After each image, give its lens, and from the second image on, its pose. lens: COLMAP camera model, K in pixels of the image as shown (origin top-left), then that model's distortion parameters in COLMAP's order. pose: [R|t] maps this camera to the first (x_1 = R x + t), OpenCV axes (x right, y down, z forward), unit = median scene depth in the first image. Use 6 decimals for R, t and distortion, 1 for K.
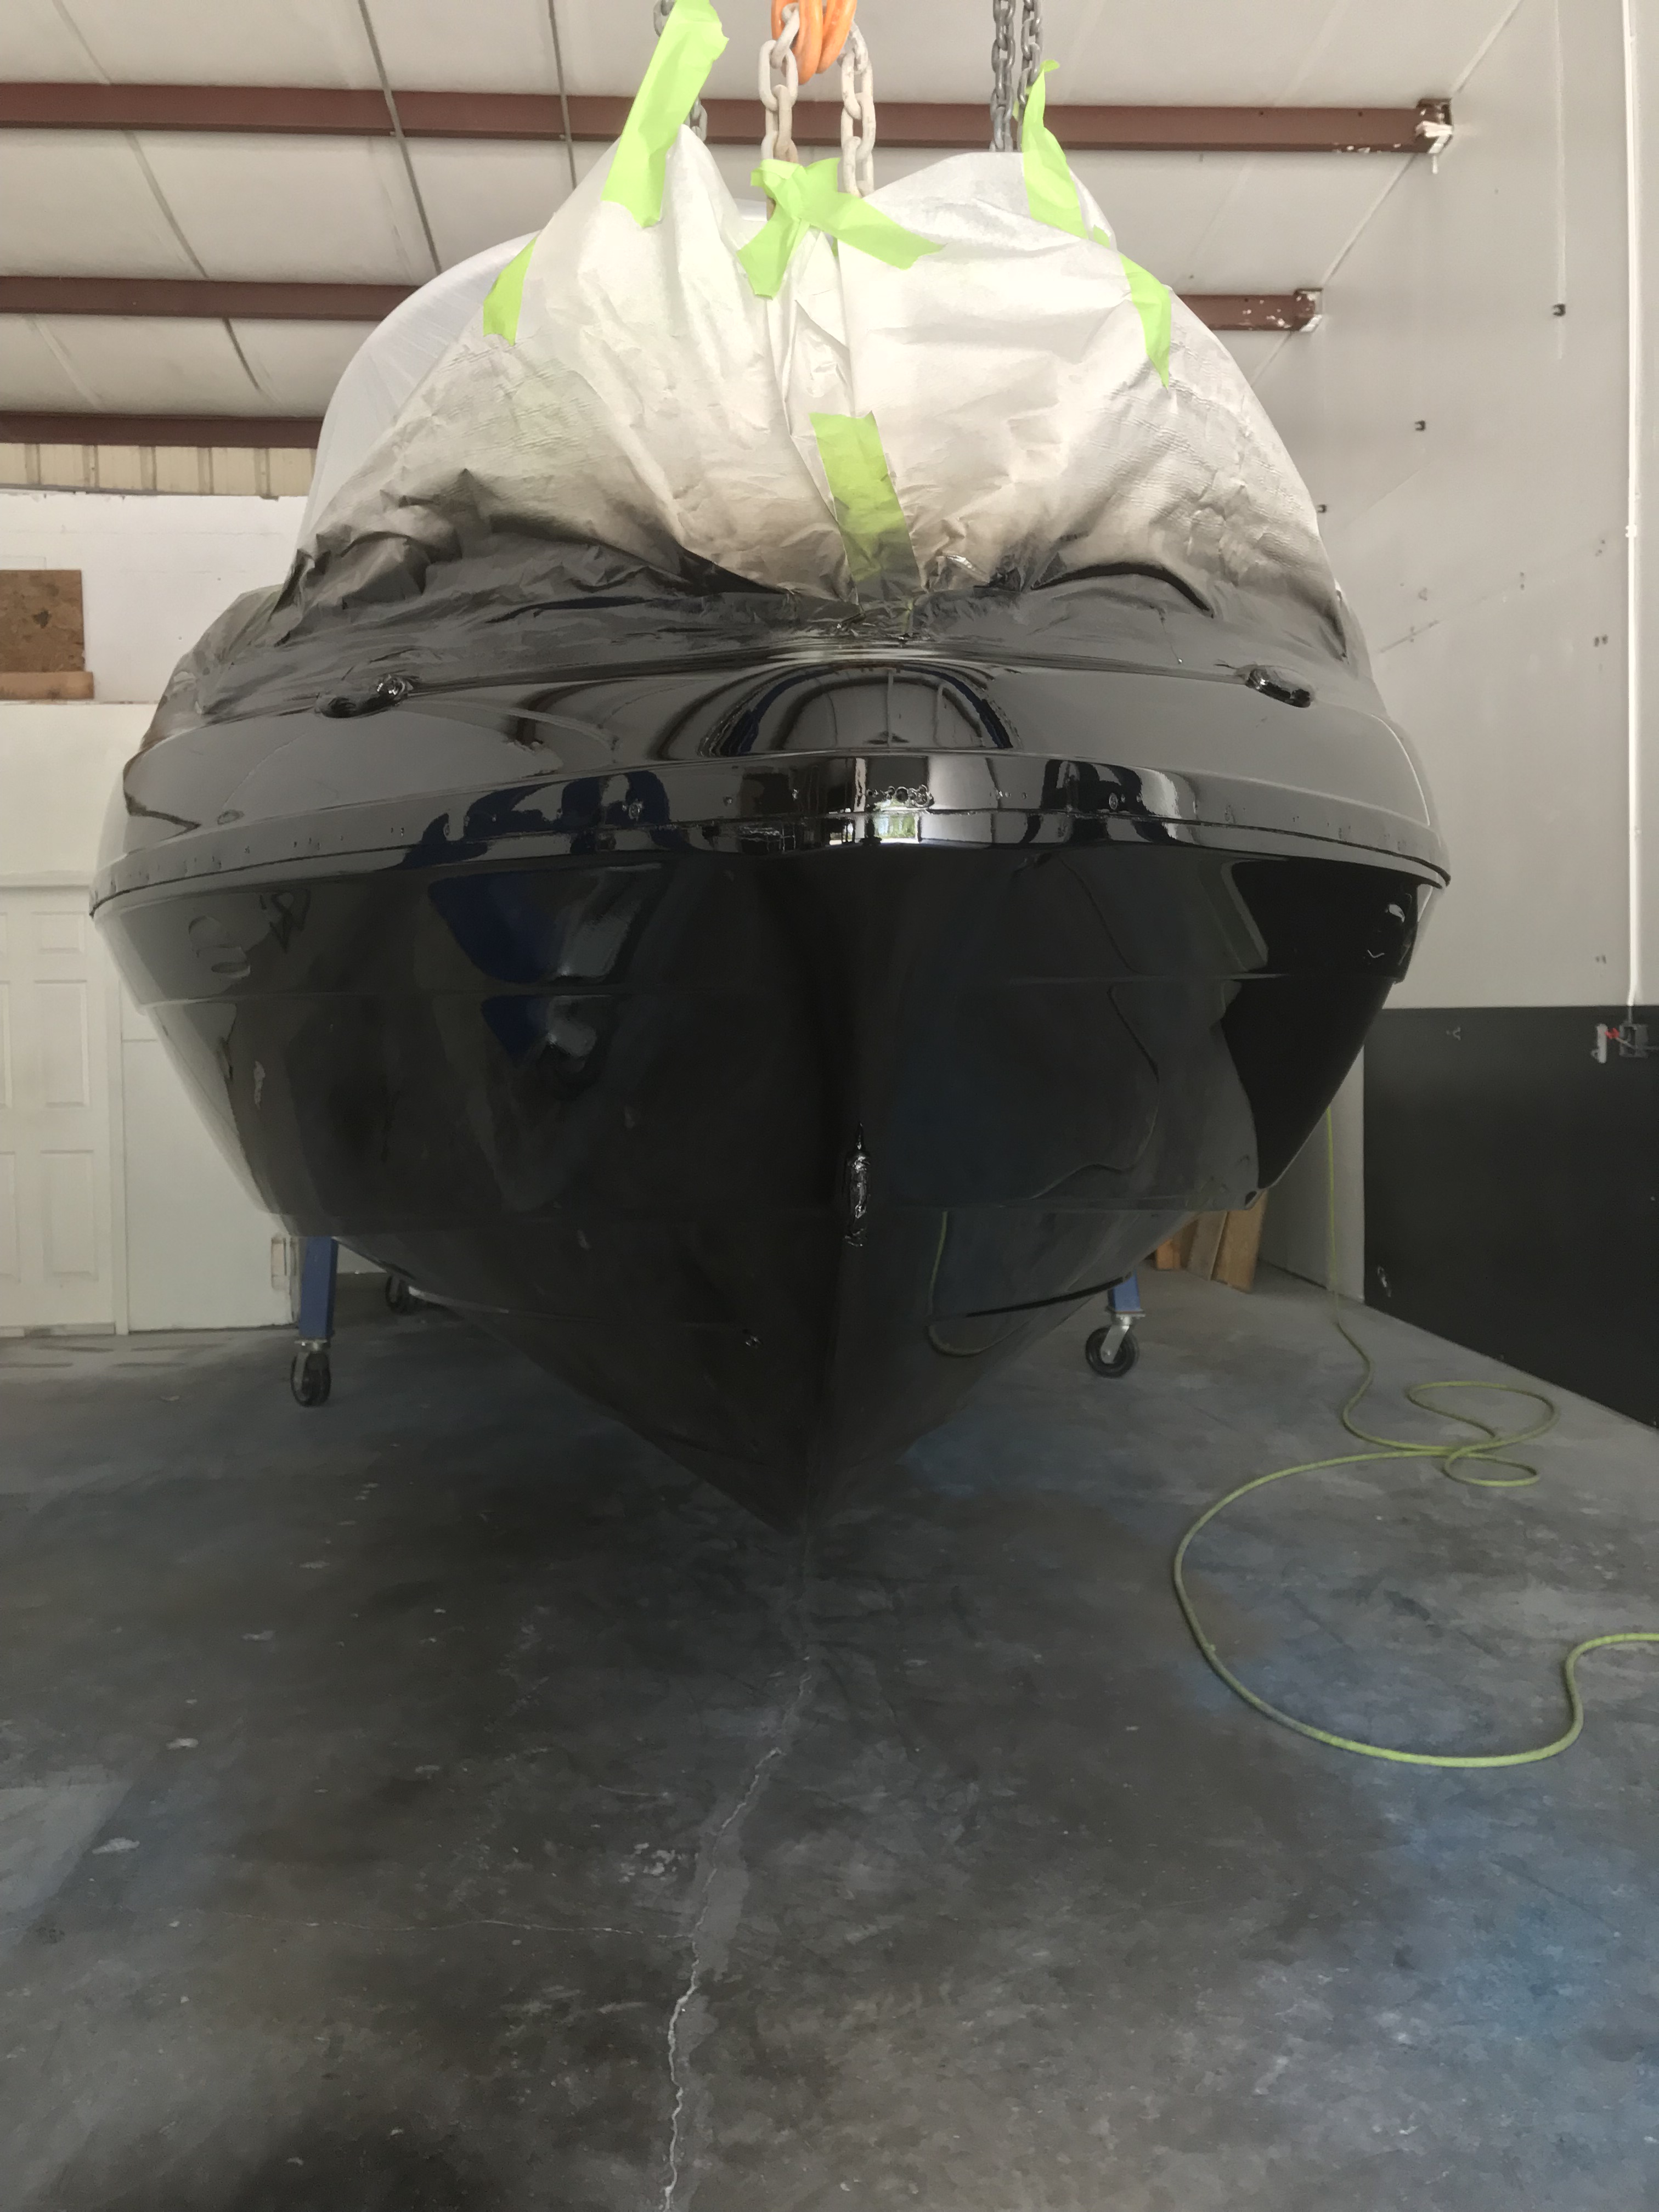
lens RADIAL K [[1821.1, 0, 836.9], [0, 1821.1, 1110.2], [0, 0, 1]] dist [0.006126, -0.005525]
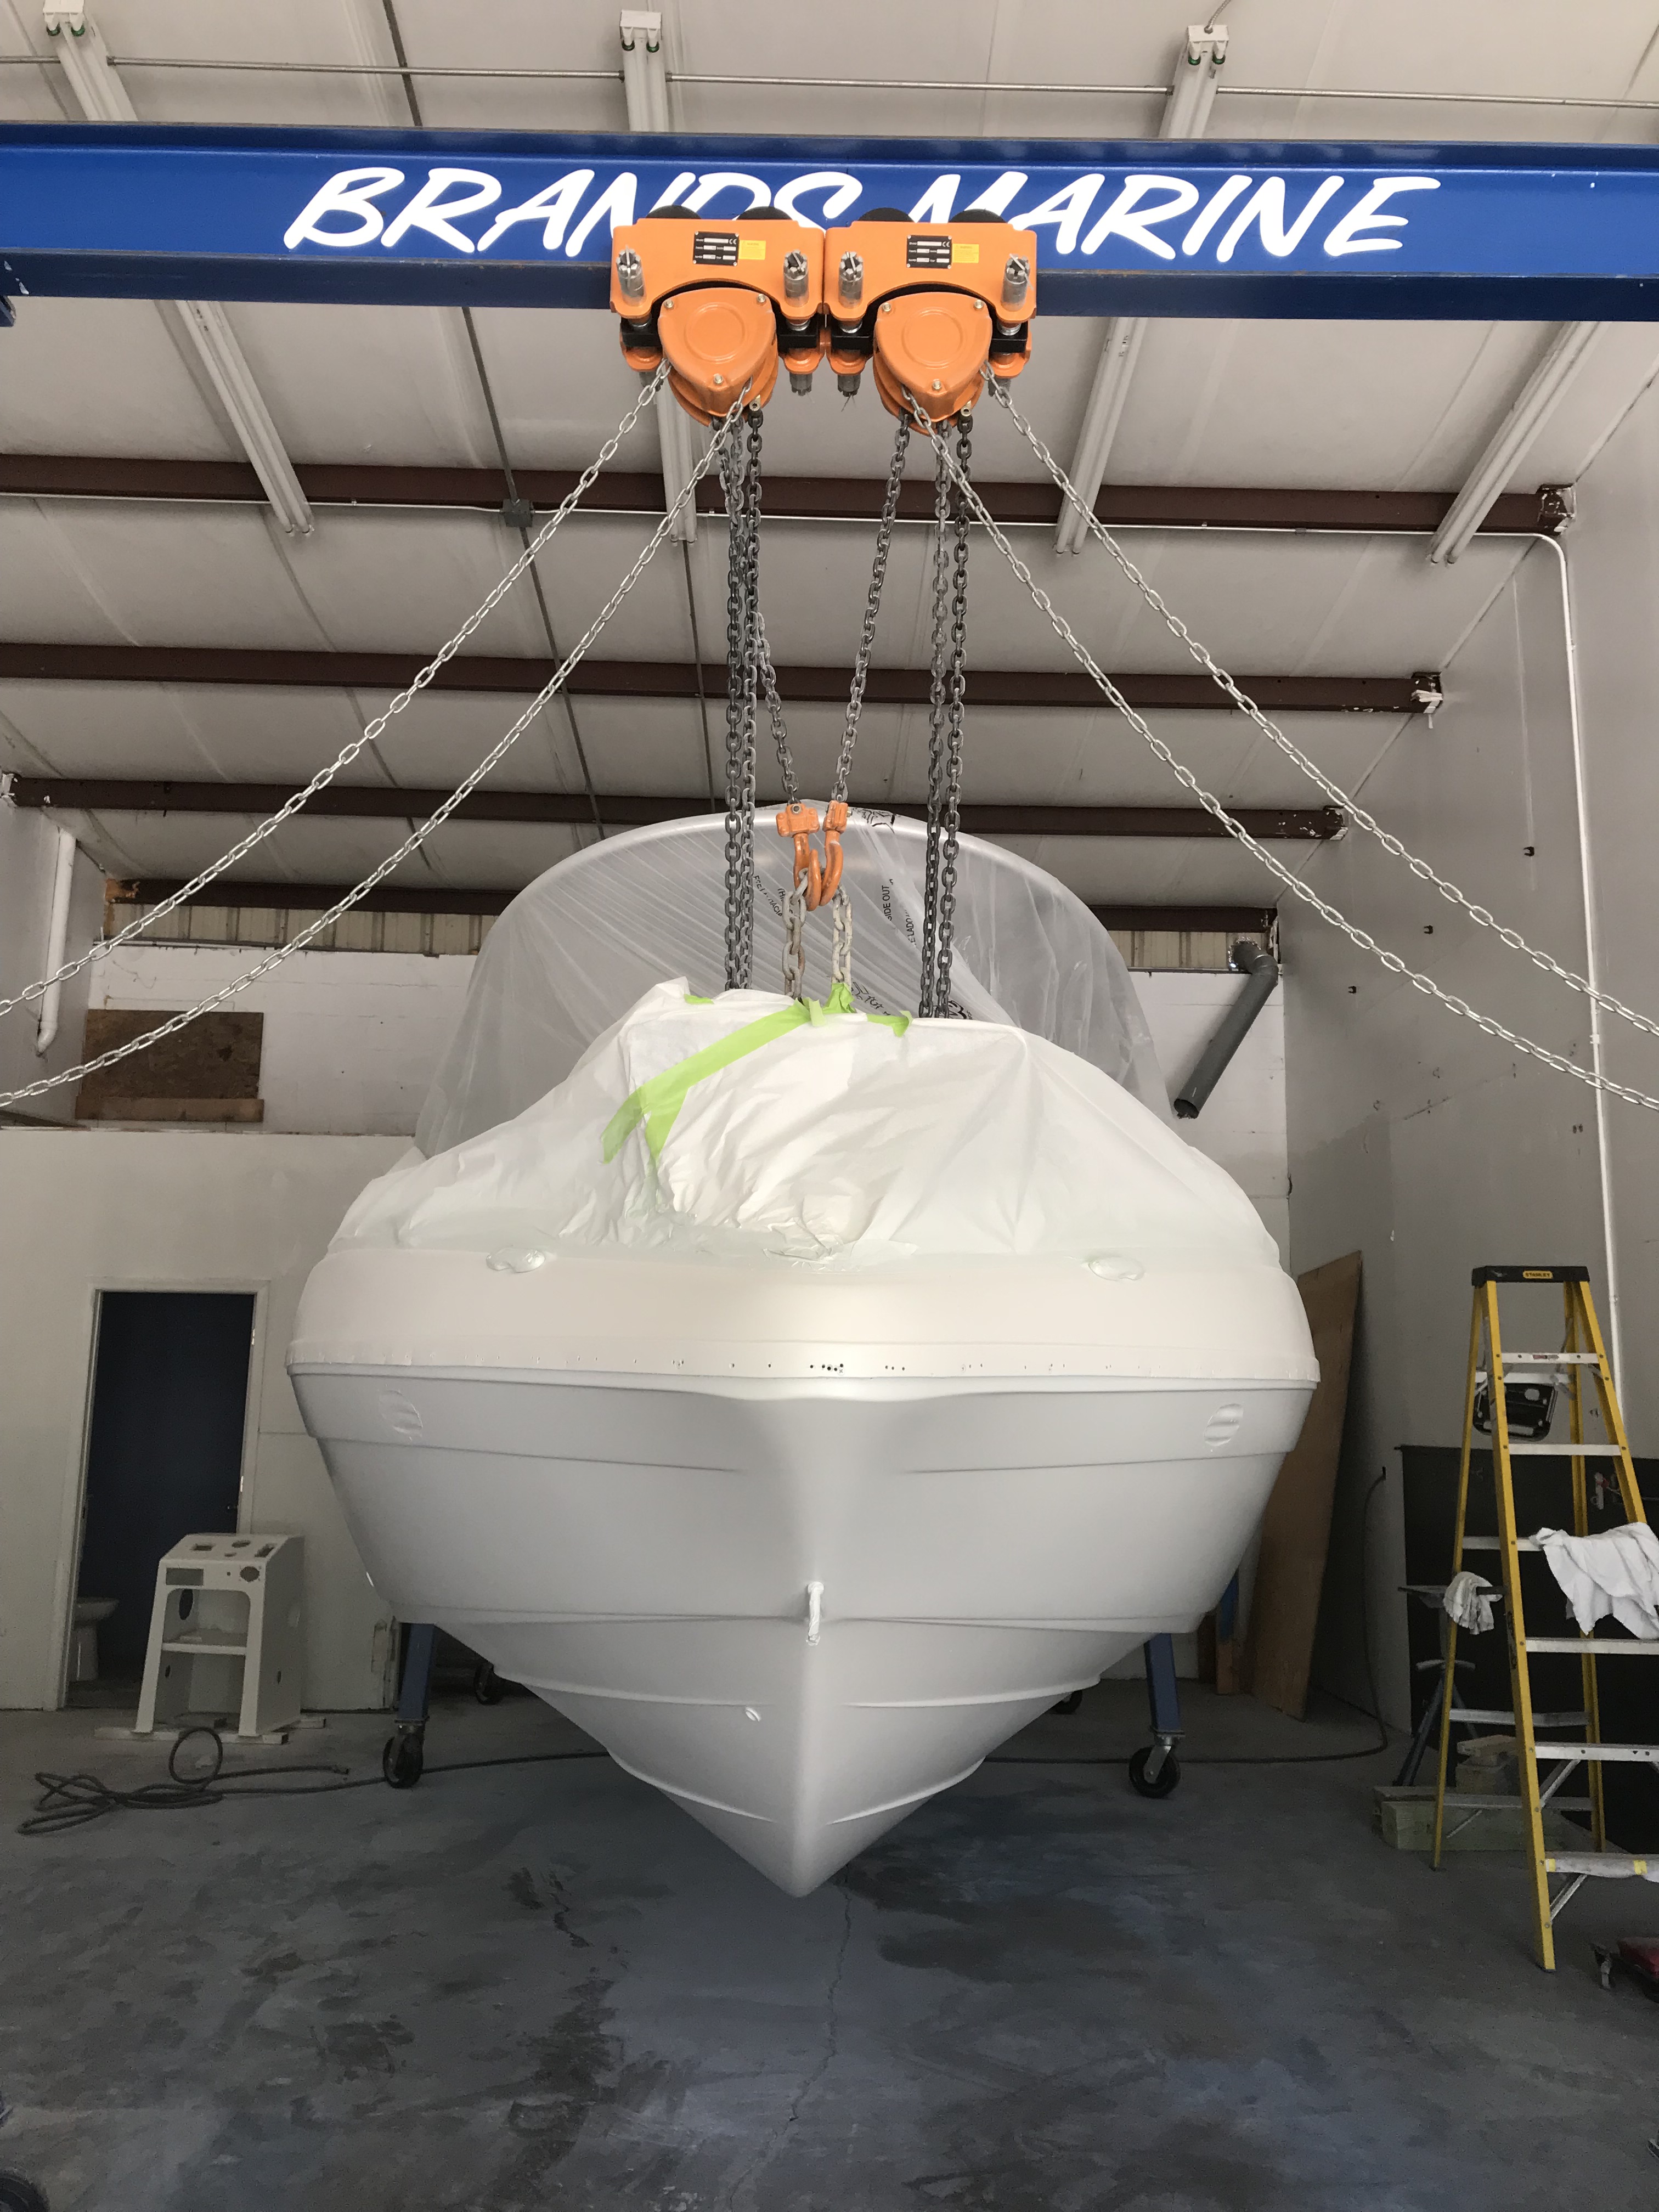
lens RADIAL K [[1821.1, 0, 826.9], [0, 1821.1, 1096.4], [0, 0, 1]] dist [0.006126, -0.005525]
pose [[0.997517, 0.023723, -0.066303, 0.022850], [-0.037829, 0.974676, -0.220397, -0.007962], [0.059396, 0.222359, 0.973154, -0.117201]]
